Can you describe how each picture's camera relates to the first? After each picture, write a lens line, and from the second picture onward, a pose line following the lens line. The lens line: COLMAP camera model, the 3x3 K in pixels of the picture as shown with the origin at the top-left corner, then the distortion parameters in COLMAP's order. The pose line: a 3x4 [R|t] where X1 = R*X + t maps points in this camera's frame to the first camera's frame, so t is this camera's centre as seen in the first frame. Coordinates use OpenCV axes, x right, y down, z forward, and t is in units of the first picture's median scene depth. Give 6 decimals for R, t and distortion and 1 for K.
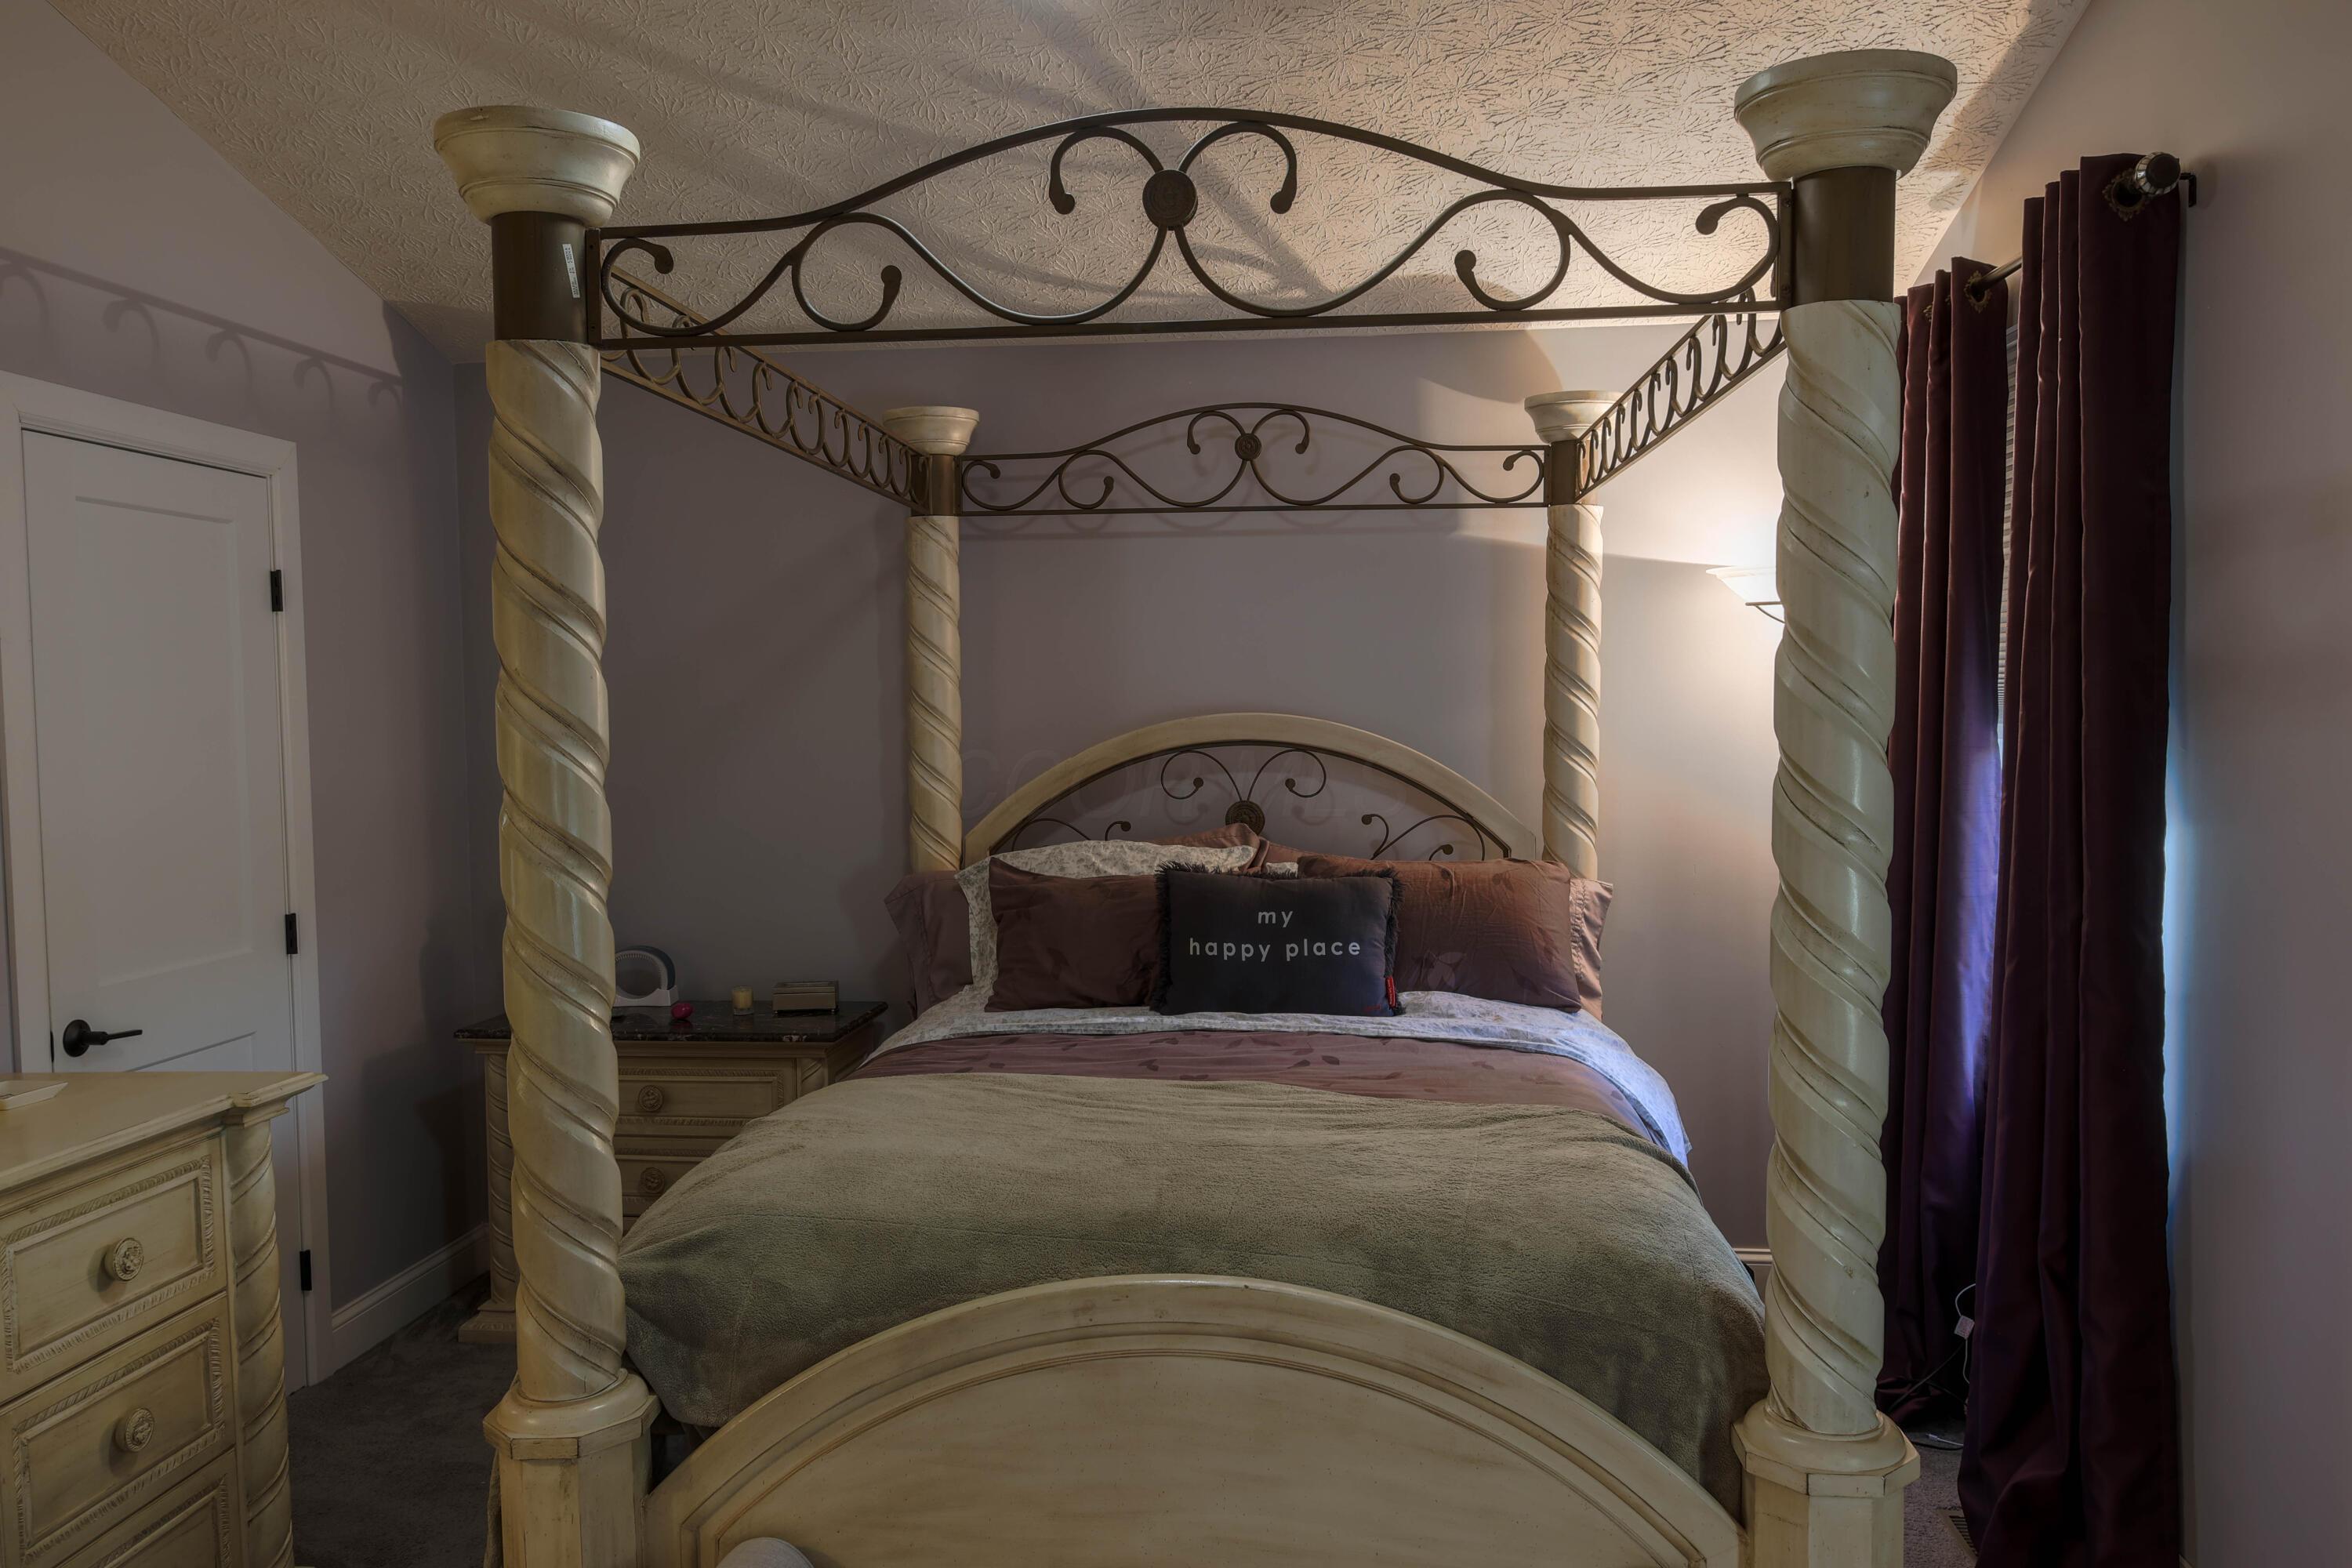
lens RADIAL K [[1736.6, 0, 1158.6], [0, 1736.6, 787.1], [0, 0, 1]] dist [-0.001959, 0.000358]
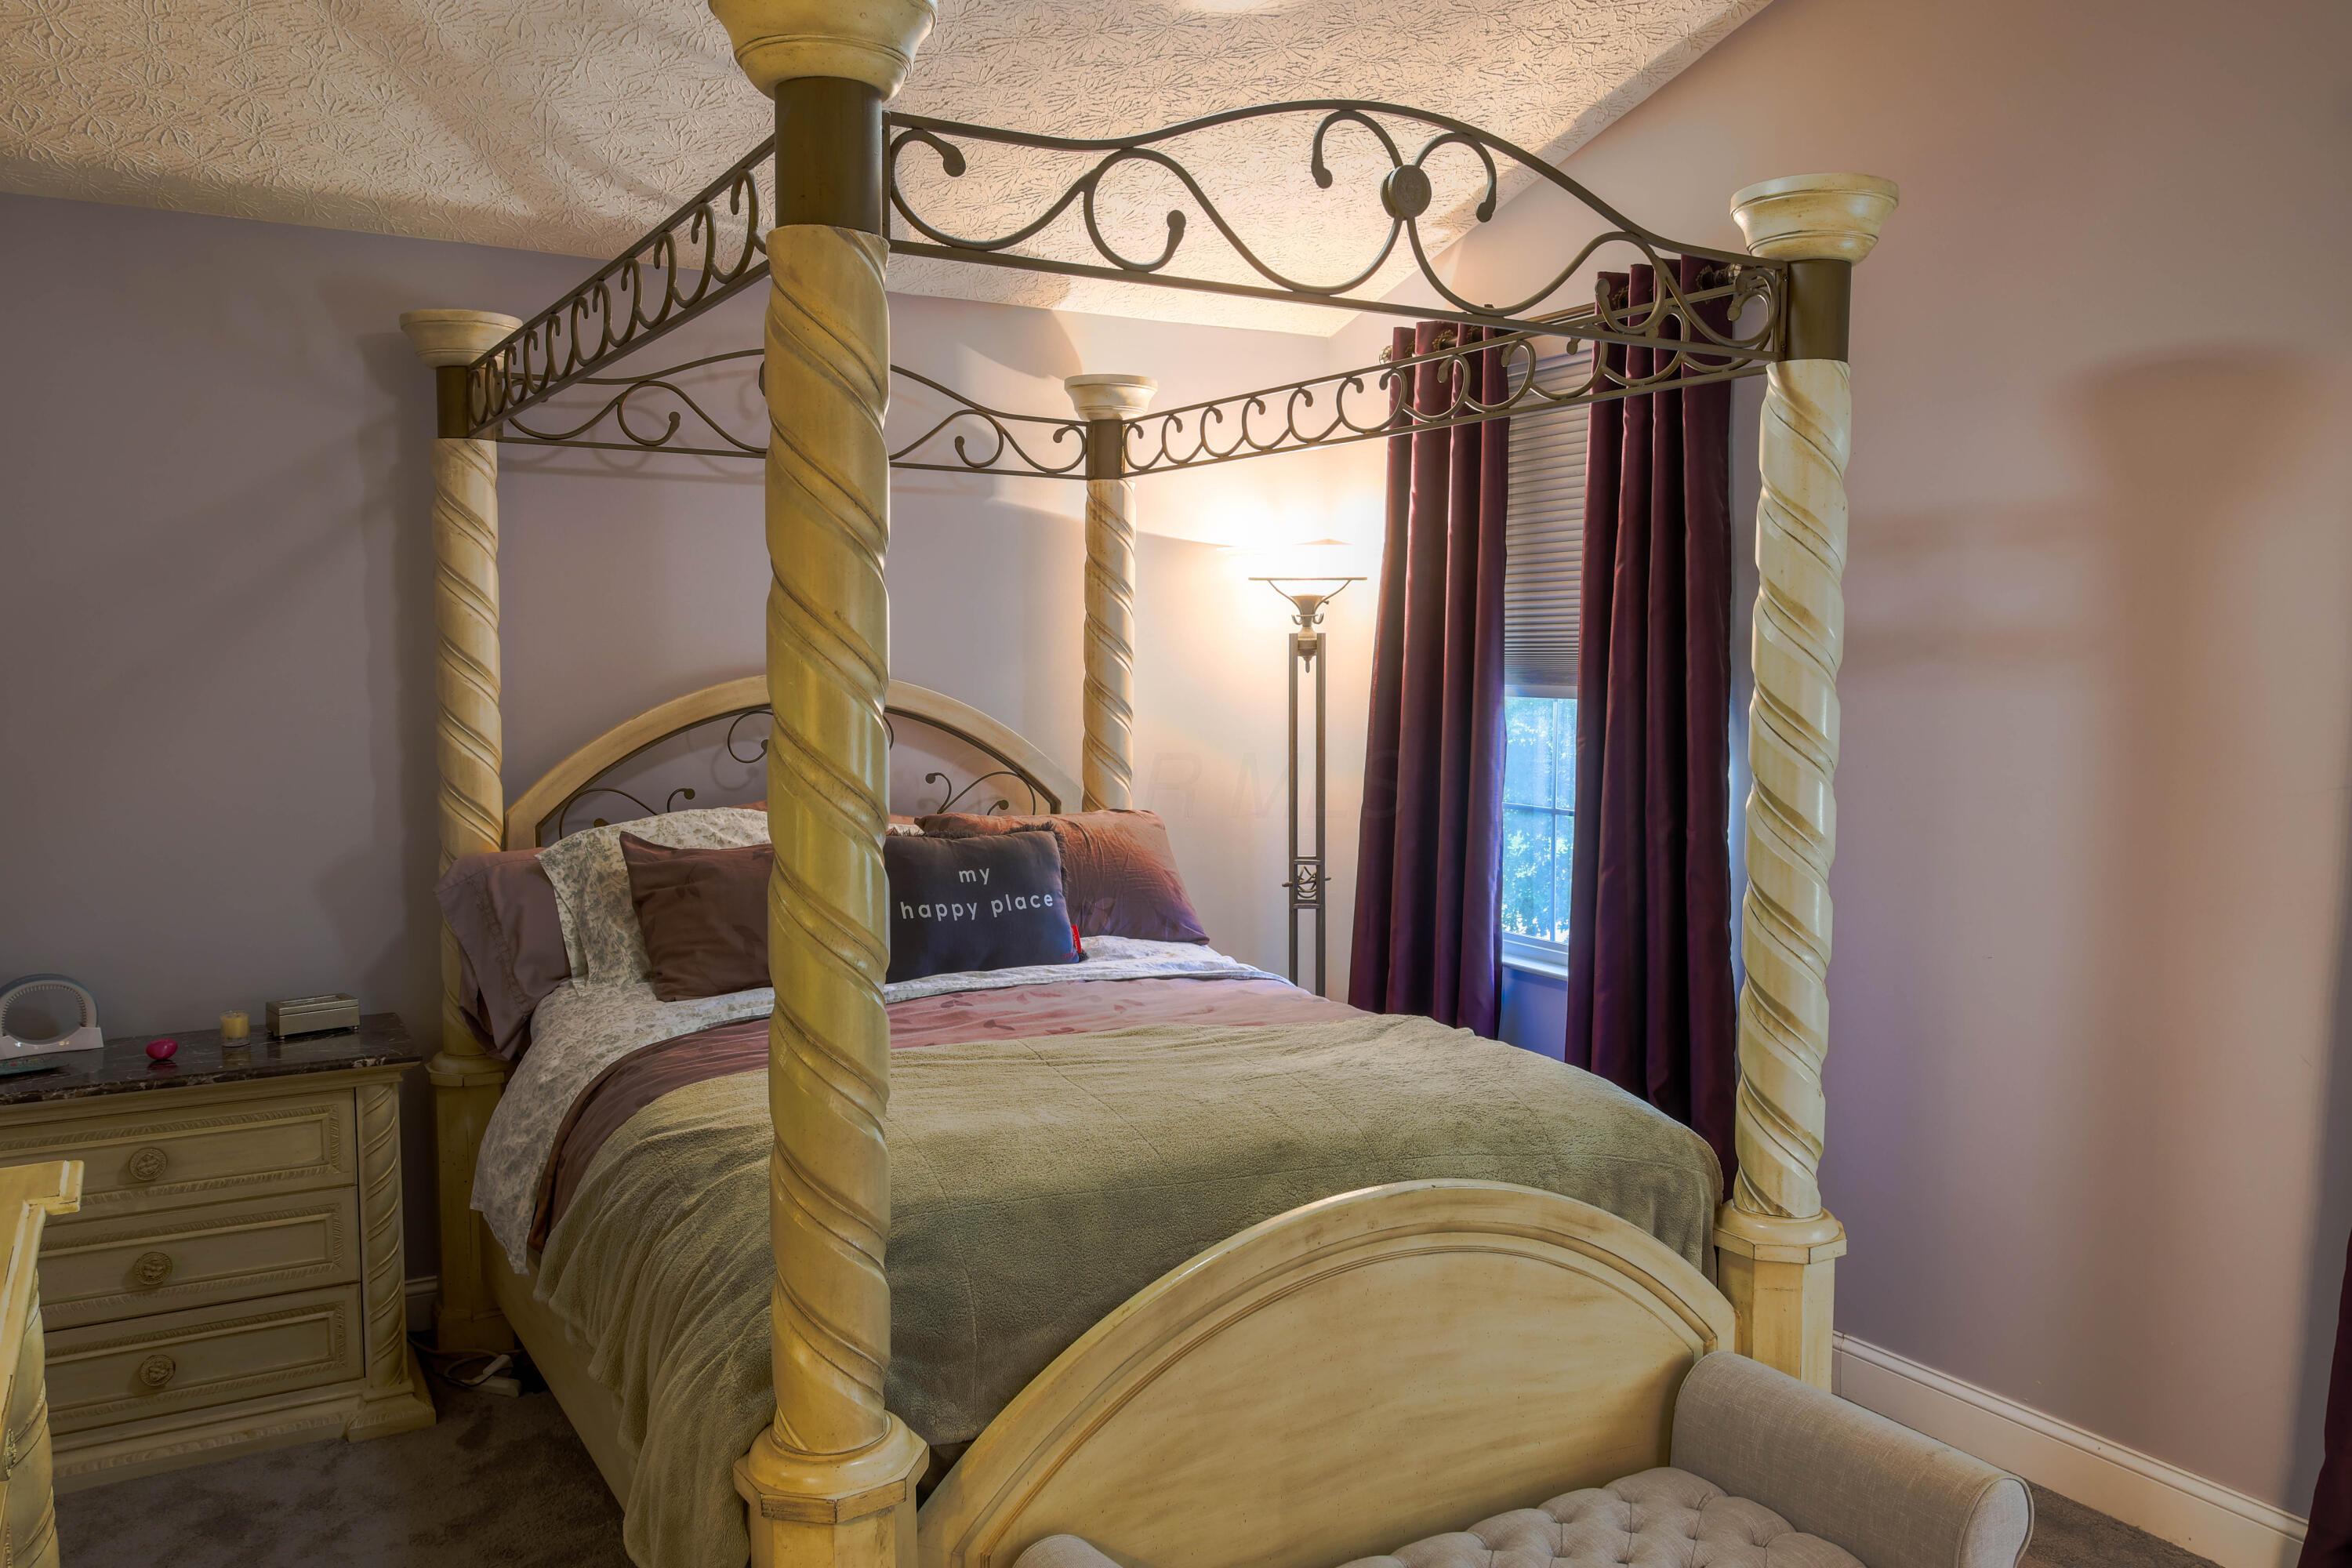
lens RADIAL K [[1736.6, 0, 1204.6], [0, 1736.6, 787.5], [0, 0, 1]] dist [-0.001959, 0.000358]
pose [[0.807058, -0.032358, 0.589584, -0.420920], [0.020010, 0.999423, 0.027461, -0.000660], [-0.590132, -0.010365, 0.807240, 0.112738]]
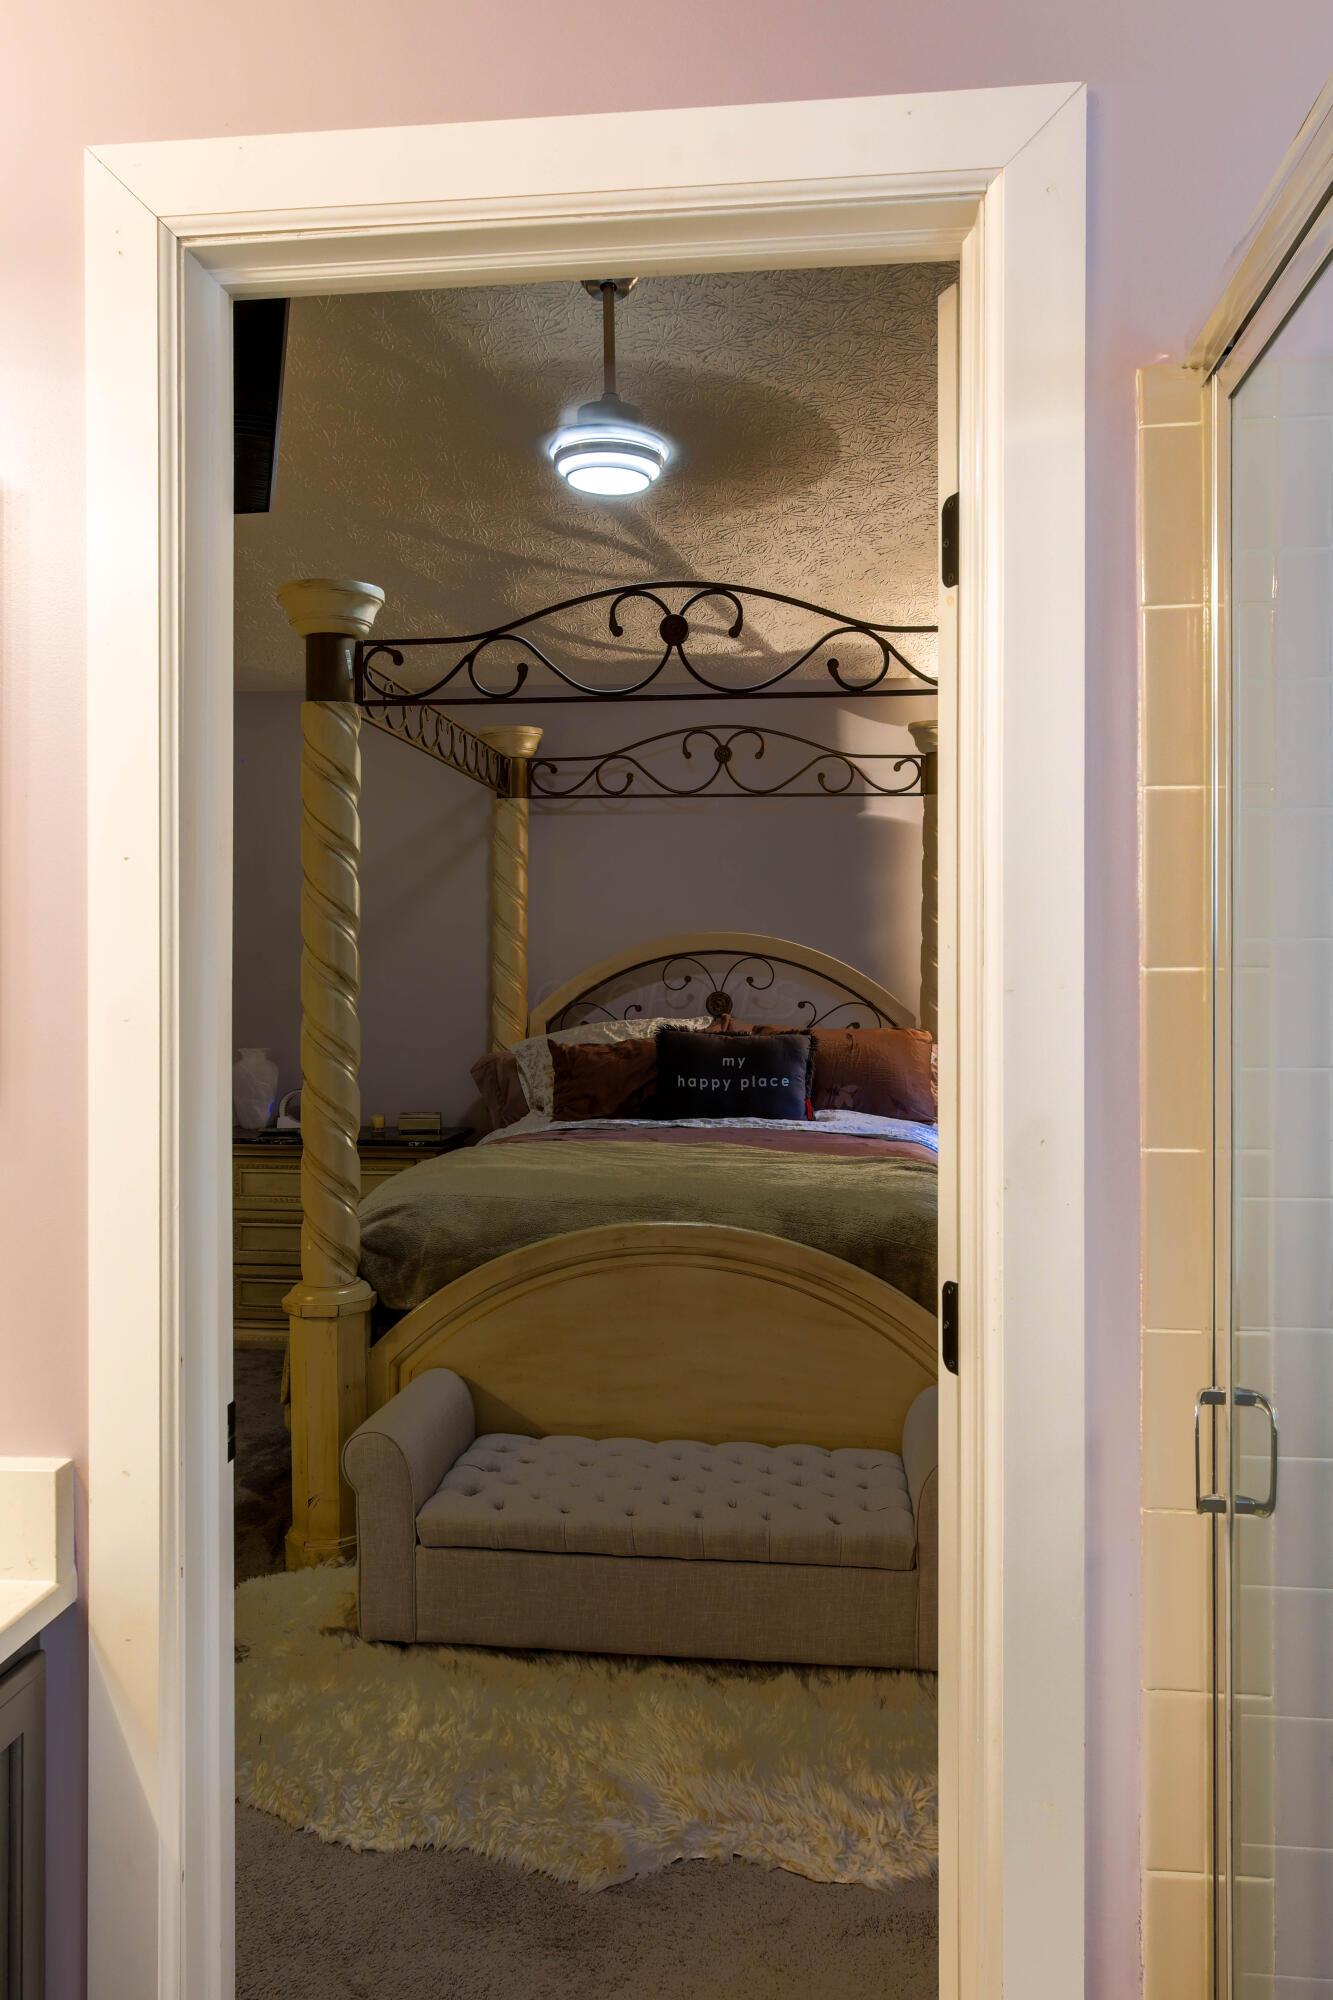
lens RADIAL K [[1476.7, 0, 639.4], [0, 1476.7, 972.5], [0, 0, 1]] dist [-0.001959, 0.000358]
pose [[0.999874, 0.011175, -0.011290, -0.005011], [-0.011595, 0.999216, -0.037852, 0.049228], [0.010858, 0.037978, 0.999220, -0.317119]]
